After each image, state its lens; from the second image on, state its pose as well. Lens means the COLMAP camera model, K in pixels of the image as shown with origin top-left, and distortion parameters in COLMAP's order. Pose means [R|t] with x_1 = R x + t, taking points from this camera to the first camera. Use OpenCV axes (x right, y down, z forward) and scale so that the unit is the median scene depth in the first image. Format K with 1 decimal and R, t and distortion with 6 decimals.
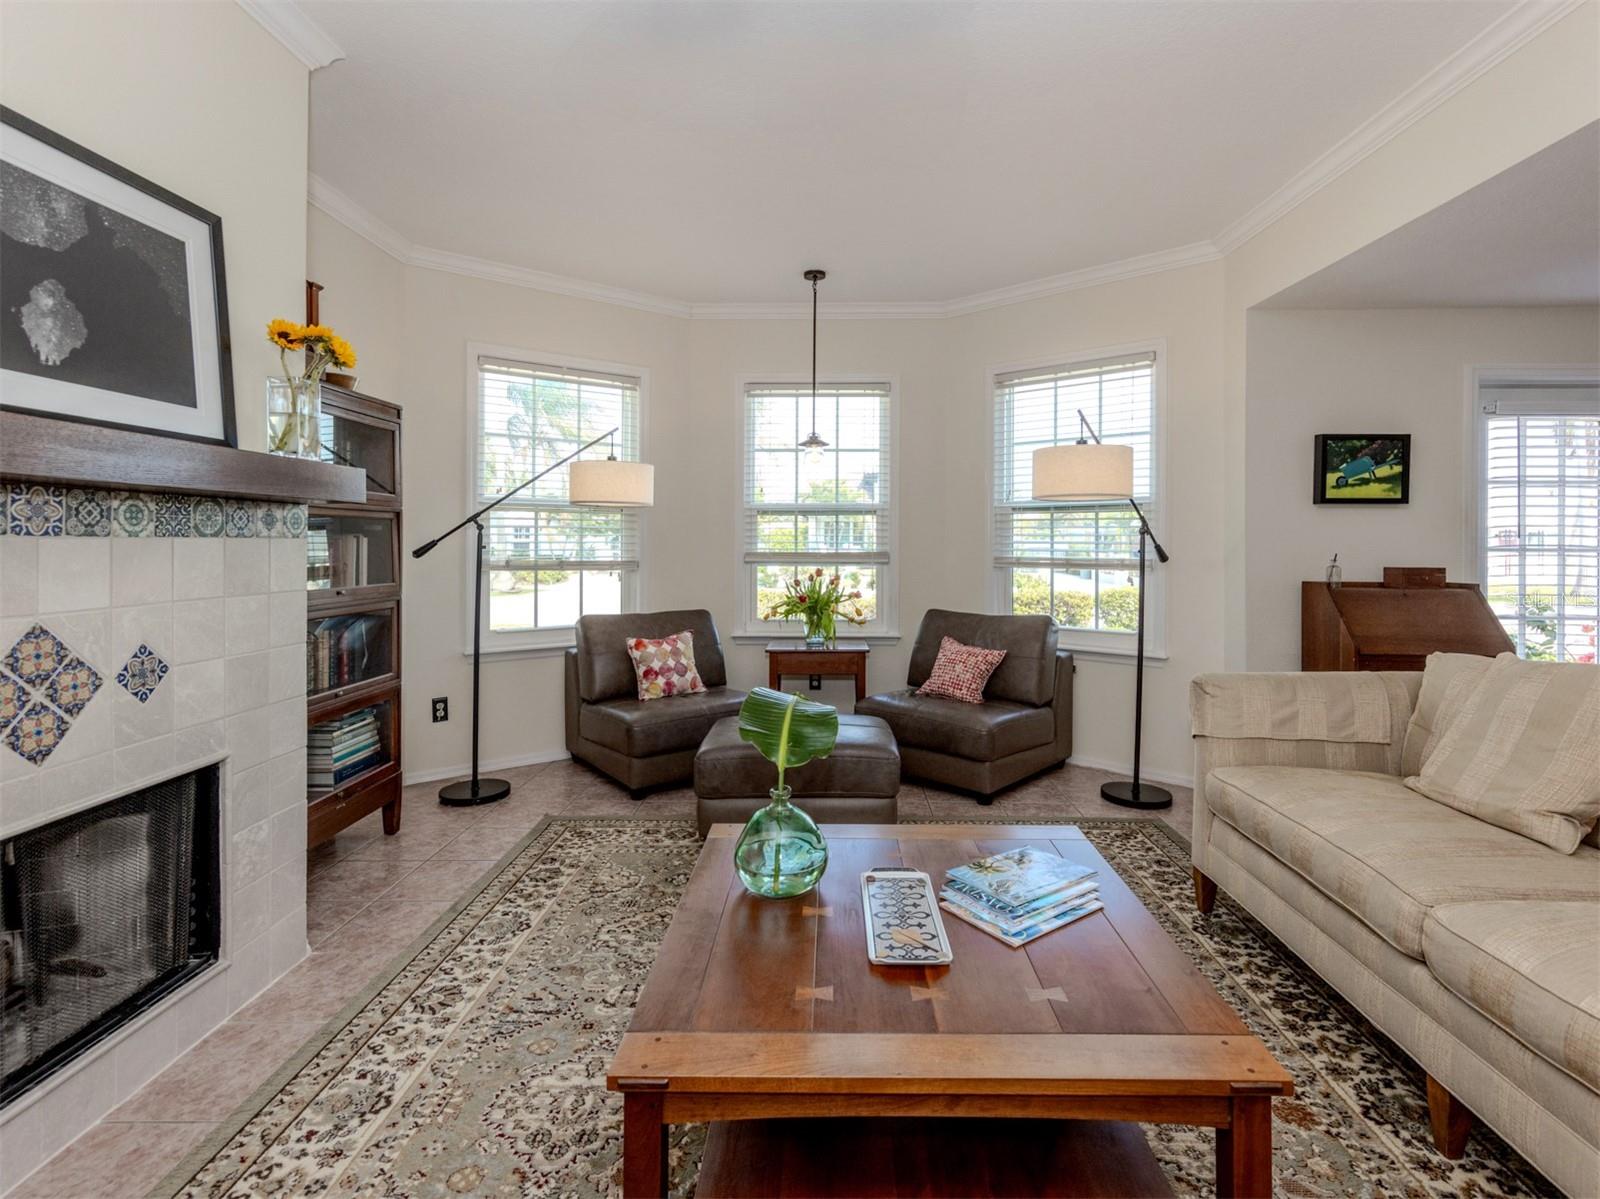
lens RADIAL K [[754.8, 0, 819.4], [0, 754.8, 537.9], [0, 0, 1]] dist [0.006200, -0.000328]
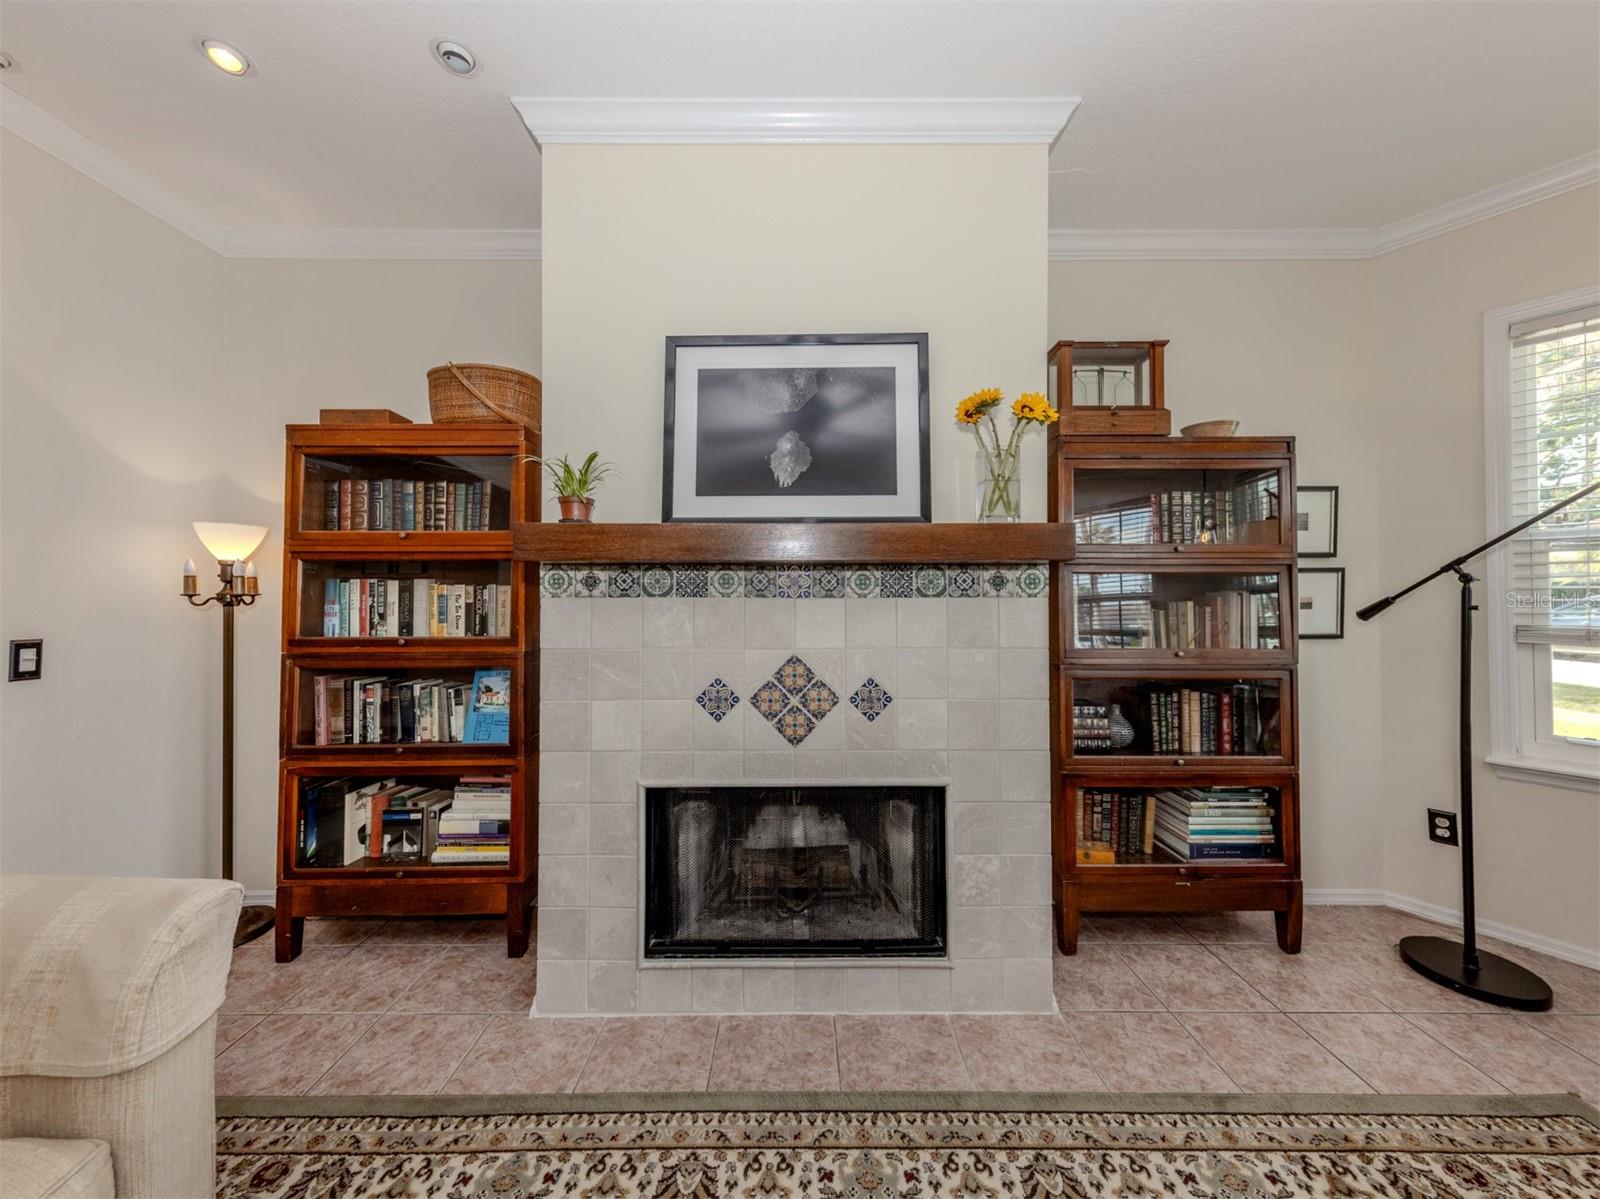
lens RADIAL K [[565.2, 0, 777.5], [0, 565.2, 585.3], [0, 0, 1]] dist [0.008083, -0.000454]
pose [[0.021718, -0.022346, -0.999514, 0.061874], [0.007729, 0.999724, -0.022183, -0.001432], [0.999734, -0.007243, 0.021885, 0.464432]]
